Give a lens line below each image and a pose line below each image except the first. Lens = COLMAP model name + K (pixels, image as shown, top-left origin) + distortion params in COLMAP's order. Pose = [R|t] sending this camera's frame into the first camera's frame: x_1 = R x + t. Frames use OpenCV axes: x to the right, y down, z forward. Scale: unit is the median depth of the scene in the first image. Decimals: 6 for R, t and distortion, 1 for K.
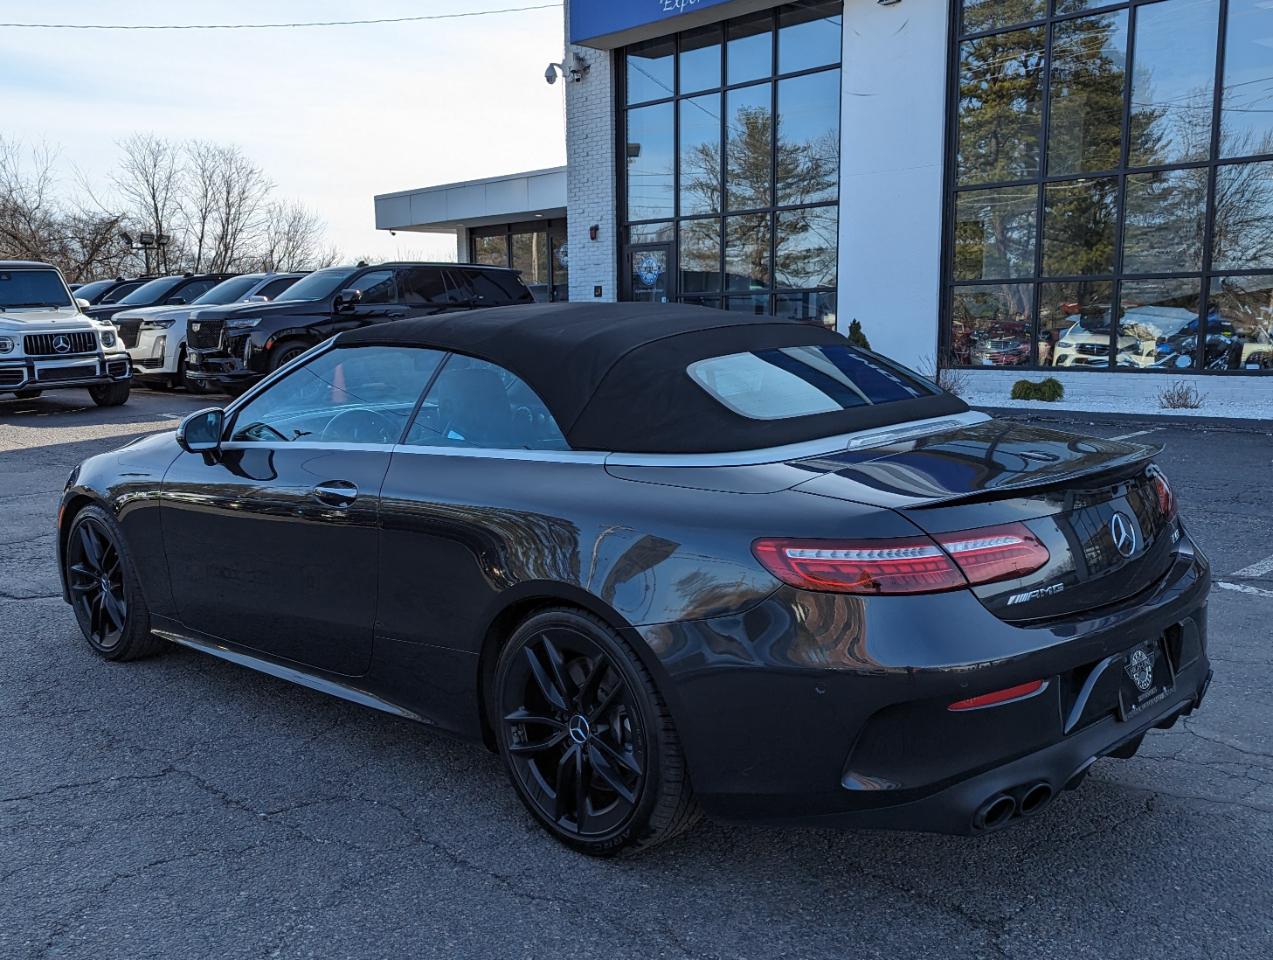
lens RADIAL K [[1131.9, 0, 627.2], [0, 1131.9, 474.7], [0, 0, 1]] dist [0.001391, -0.009218]
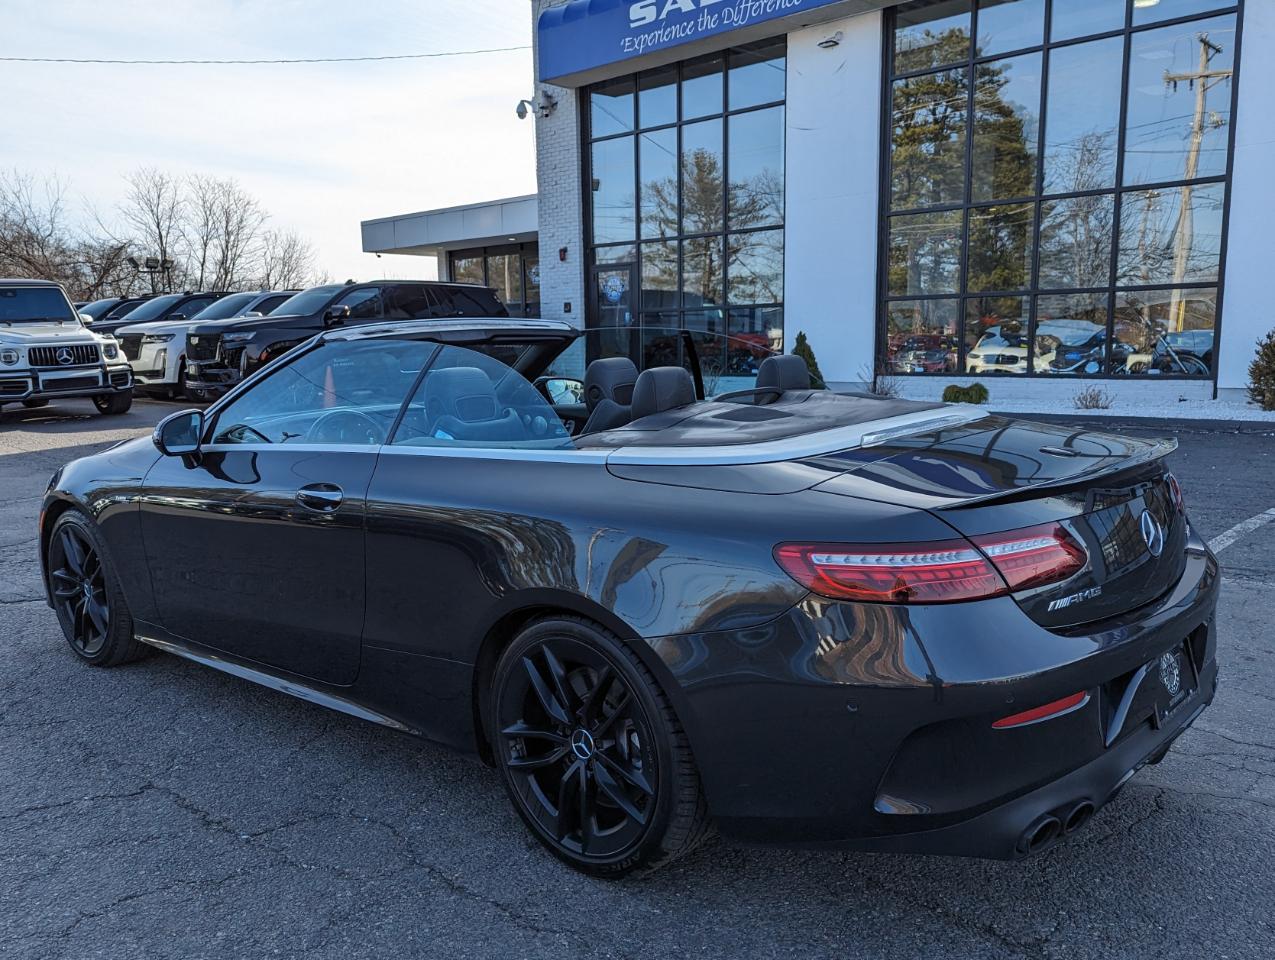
lens RADIAL K [[988.9, 0, 650.2], [0, 988.9, 491.4], [0, 0, 1]] dist [0.022628, -0.031746]
pose [[0.998151, -0.011238, 0.059730, -0.028487], [0.010089, 0.999759, 0.019504, -0.001994], [-0.059934, -0.018865, 0.998024, 0.148509]]
